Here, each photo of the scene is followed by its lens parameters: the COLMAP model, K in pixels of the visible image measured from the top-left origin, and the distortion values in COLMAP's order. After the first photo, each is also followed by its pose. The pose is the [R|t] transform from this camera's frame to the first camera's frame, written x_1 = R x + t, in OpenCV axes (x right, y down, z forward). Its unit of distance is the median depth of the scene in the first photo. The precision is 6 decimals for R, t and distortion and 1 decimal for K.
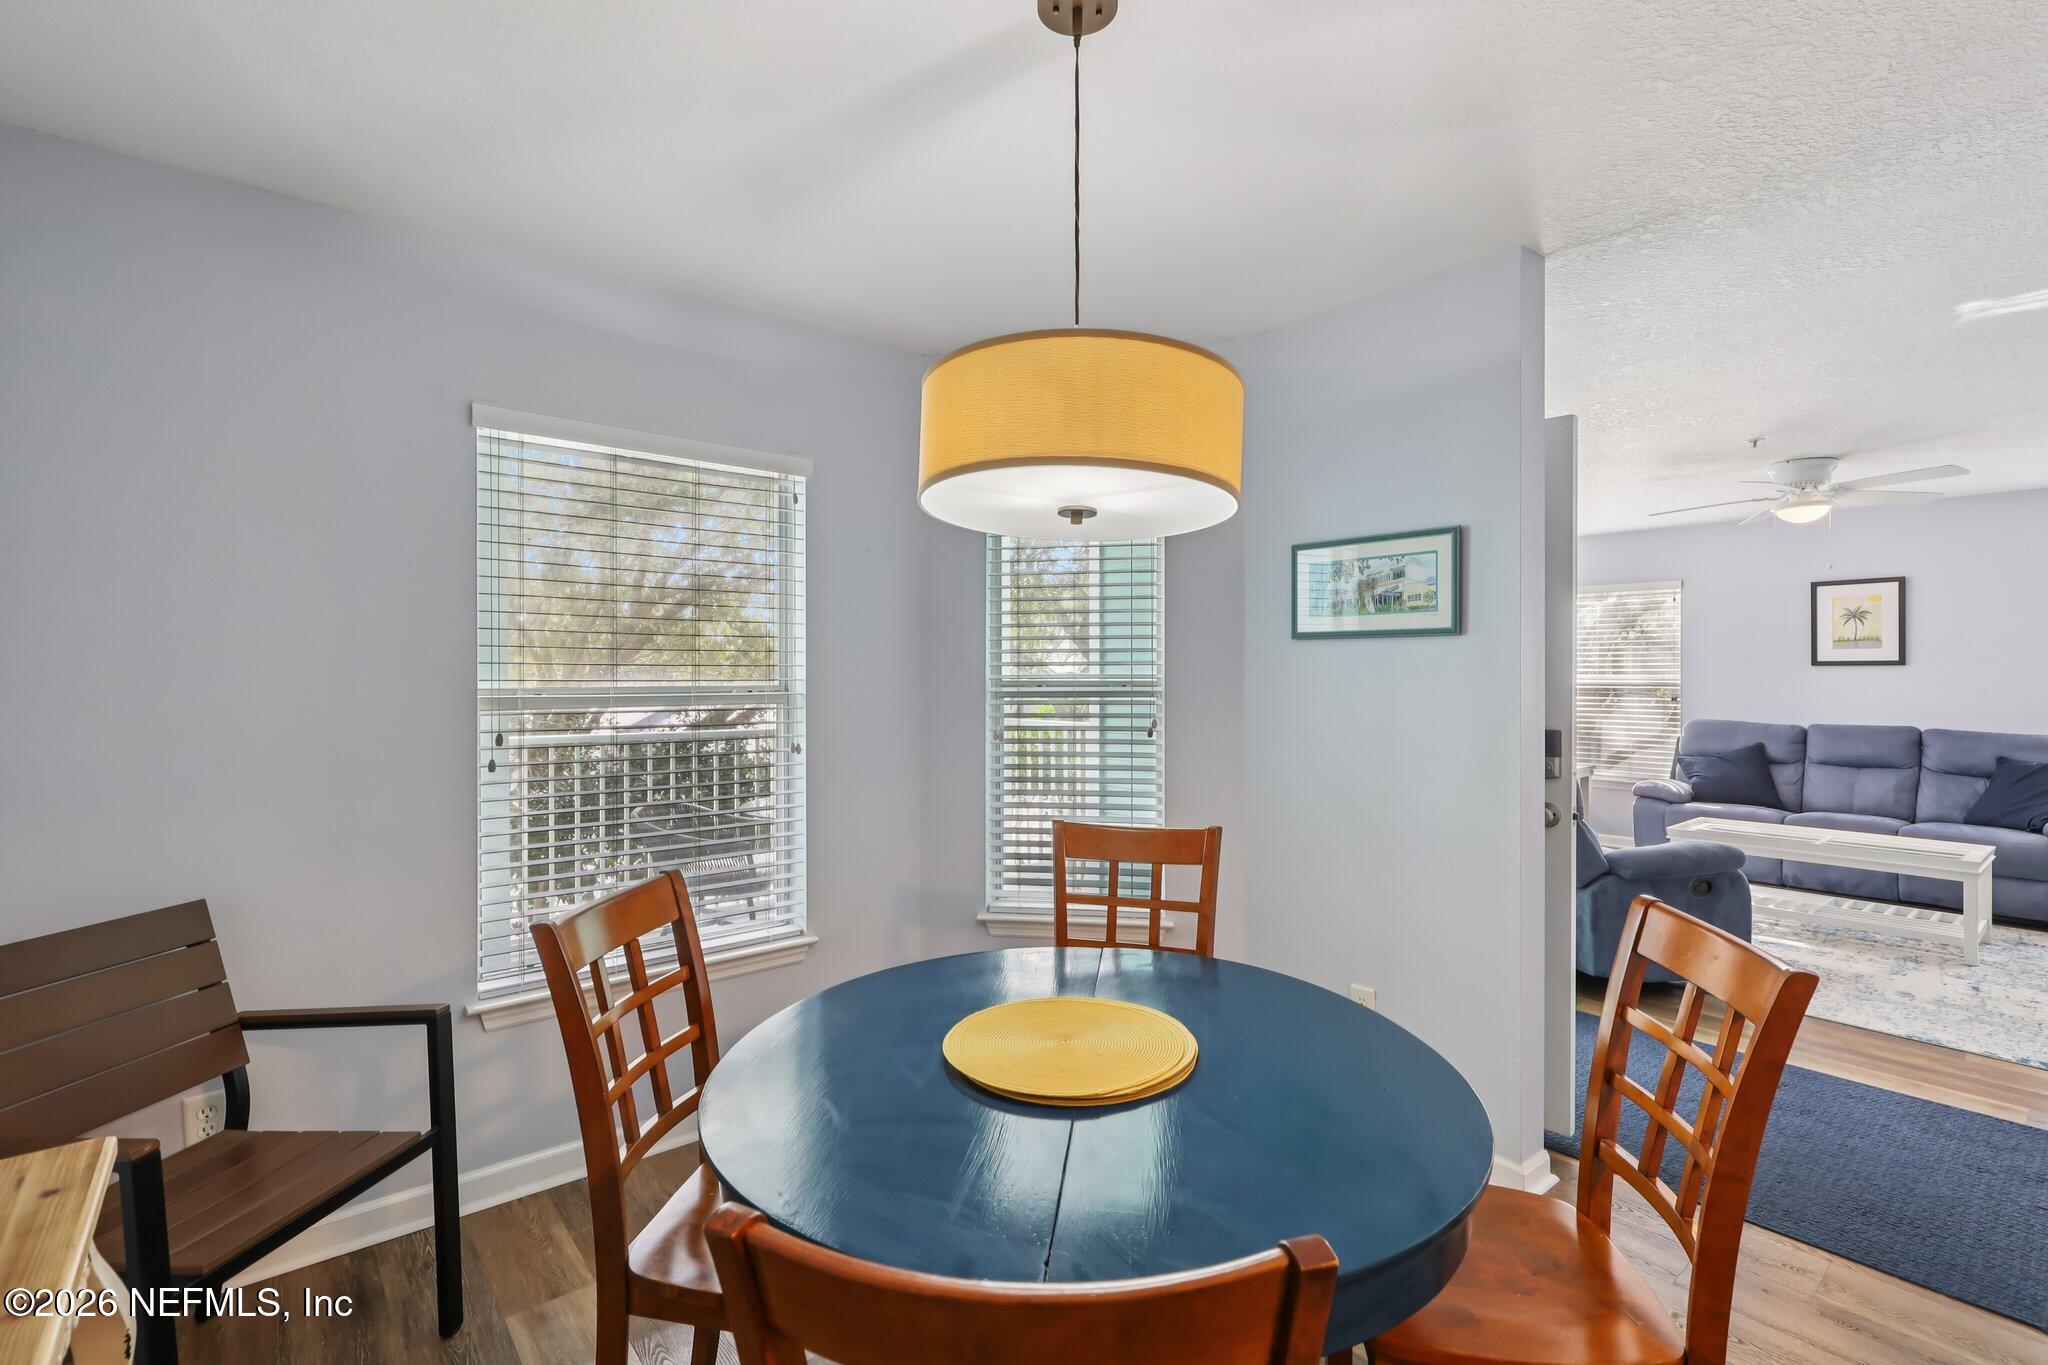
lens RADIAL K [[927.3, 0, 1016.0], [0, 927.3, 667.2], [0, 0, 1]] dist [0.001823, -0.001068]
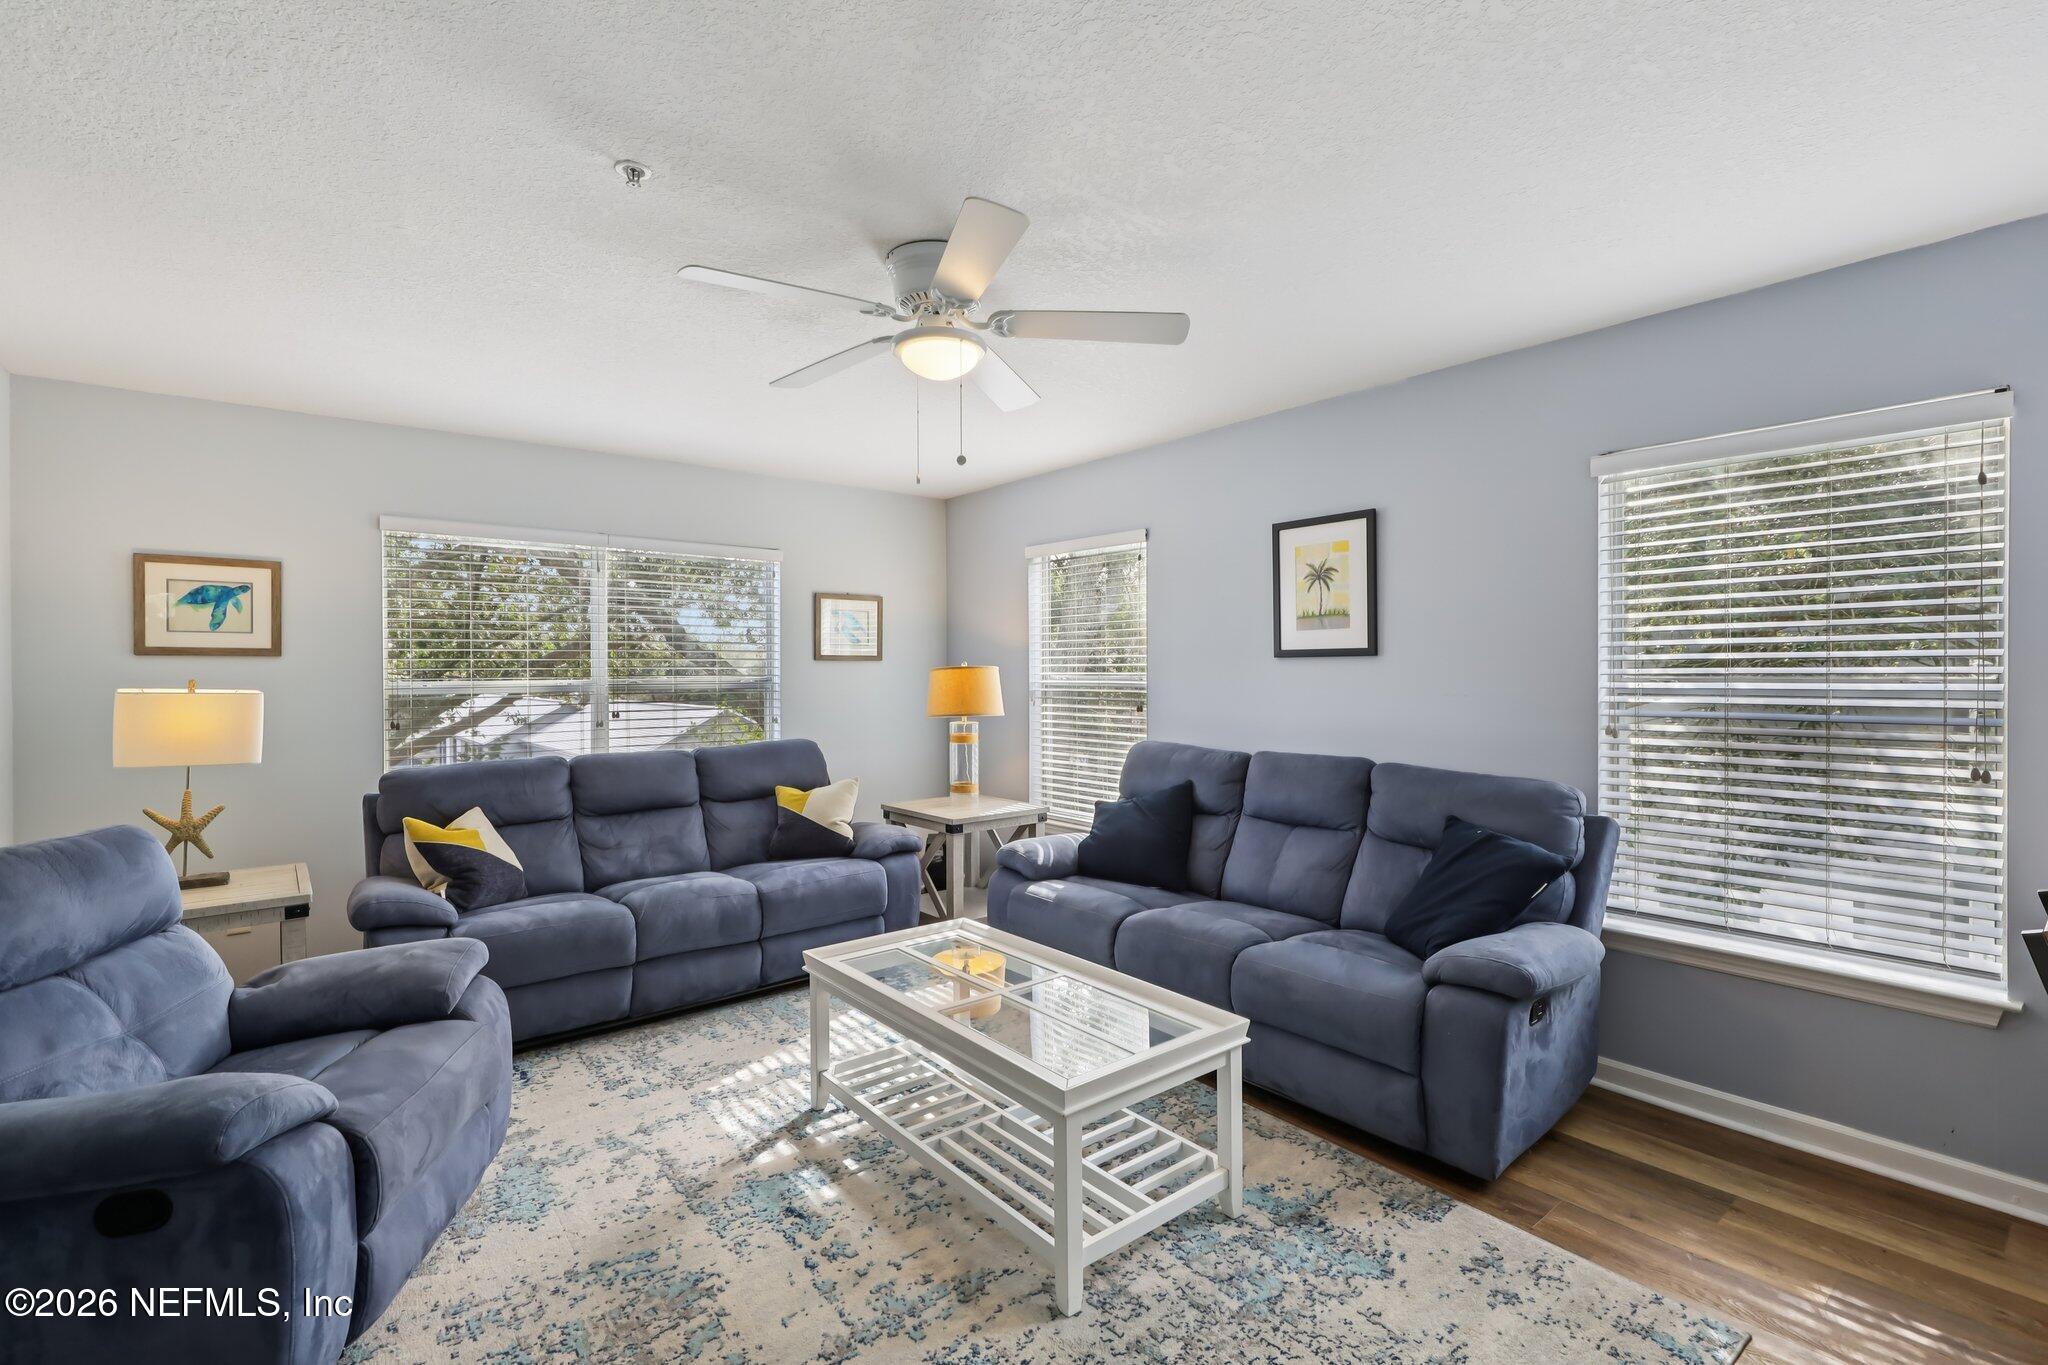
lens RADIAL K [[927.3, 0, 1016.0], [0, 927.3, 667.2], [0, 0, 1]] dist [0.001823, -0.001068]
pose [[0.999827, -0.000941, -0.018596, 0.723358], [0.000983, 0.999997, 0.002232, 0.003503], [0.018594, -0.002250, 0.999825, 0.386190]]
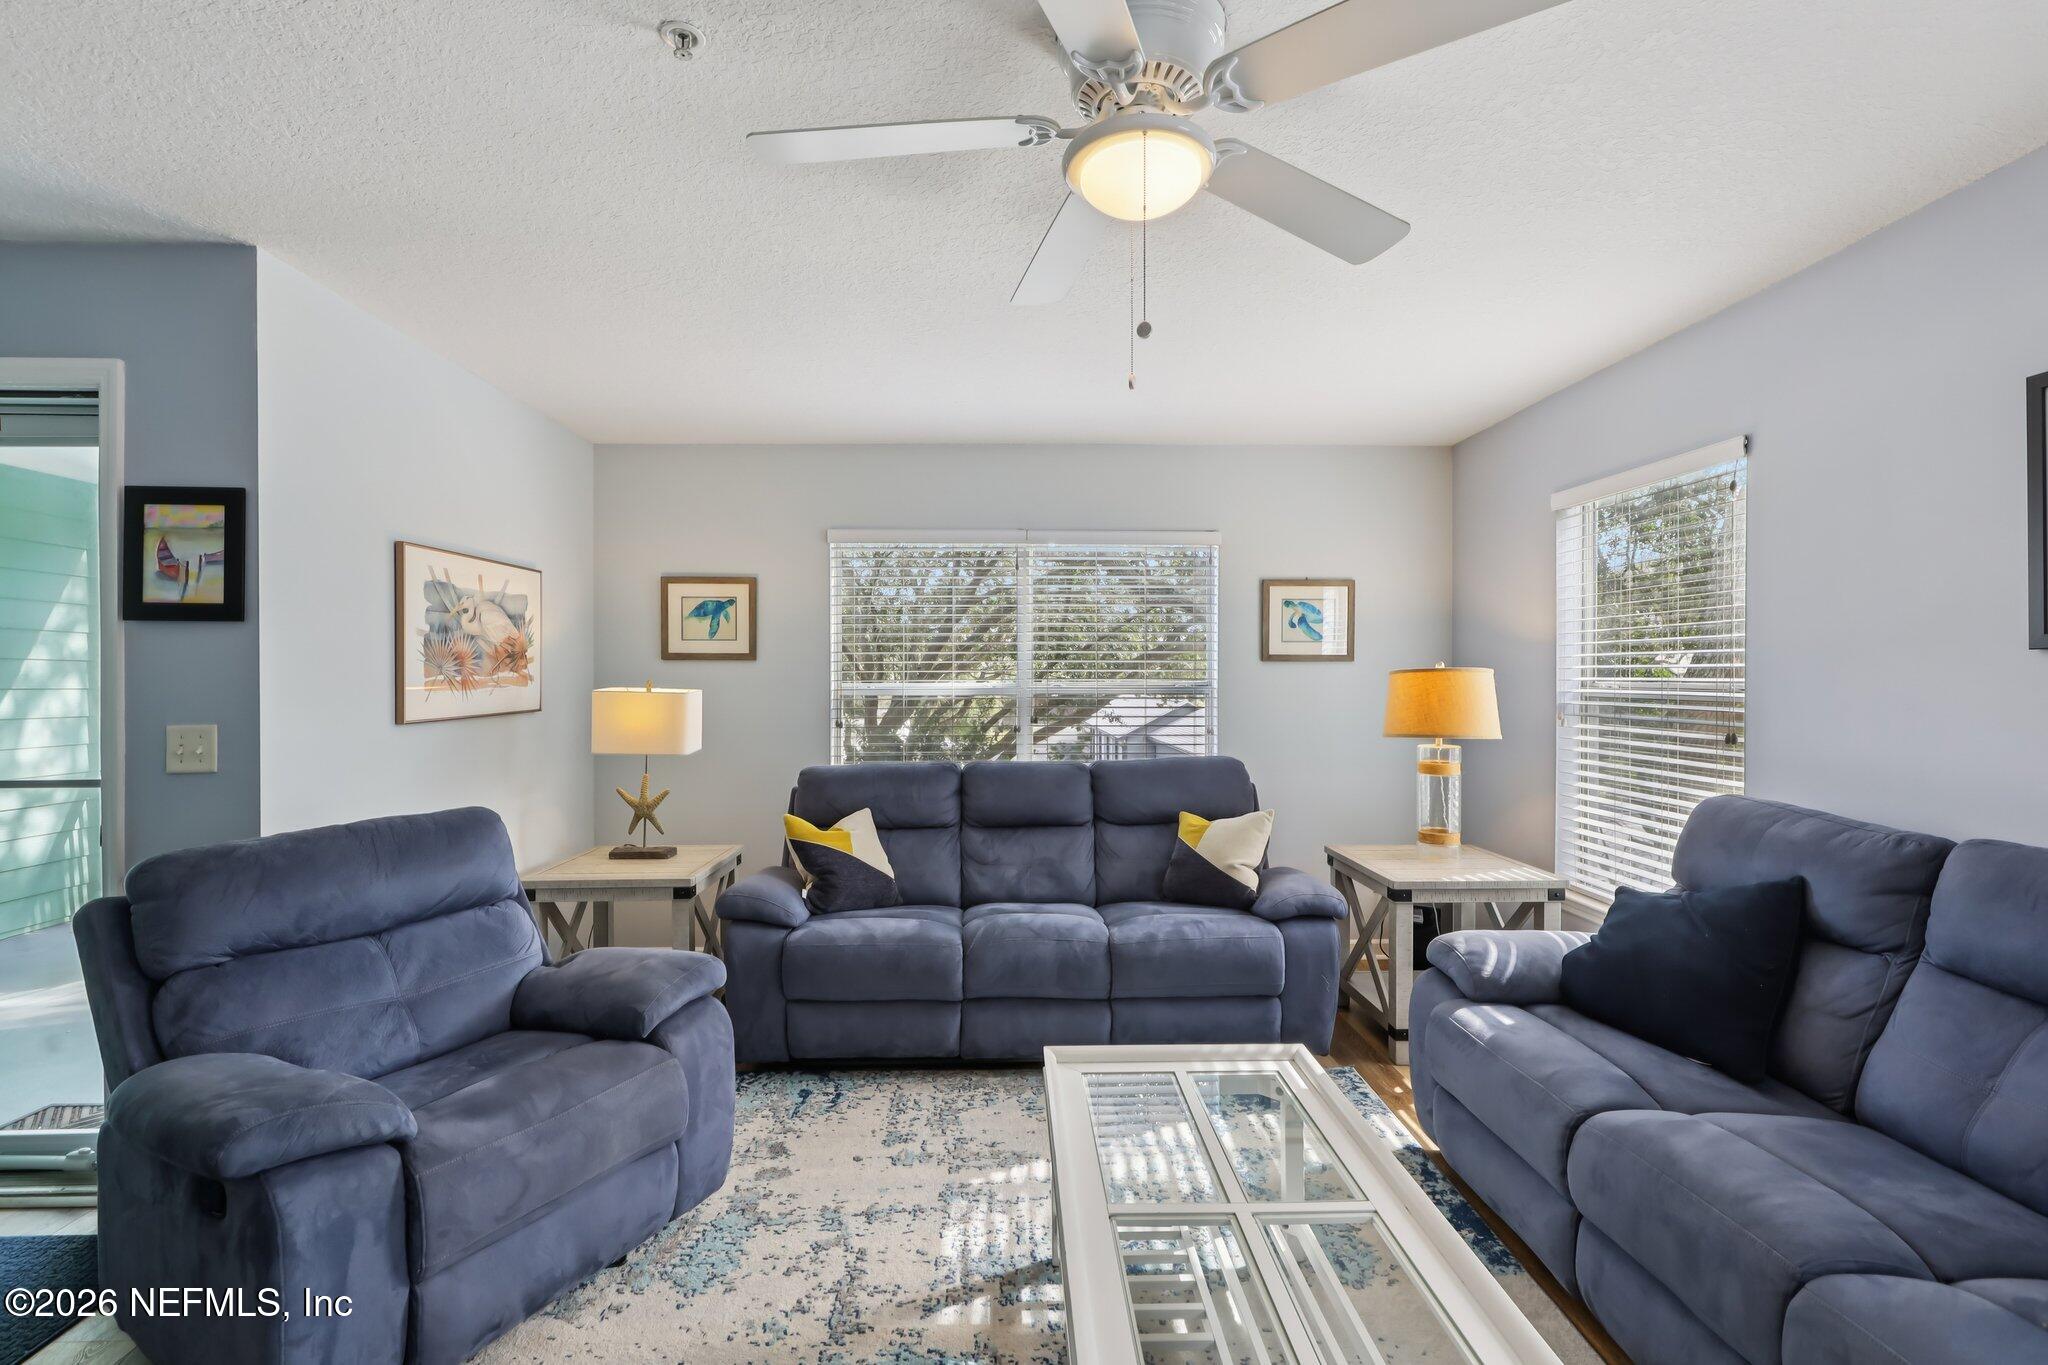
lens RADIAL K [[921.6, 0, 1025.2], [0, 921.6, 678.2], [0, 0, 1]] dist [0.002469, -0.000367]
pose [[0.782464, 0.004726, -0.622678, 0.820505], [0.002202, 0.999944, 0.010357, 0.004084], [0.622692, -0.009475, 0.782410, 0.577361]]
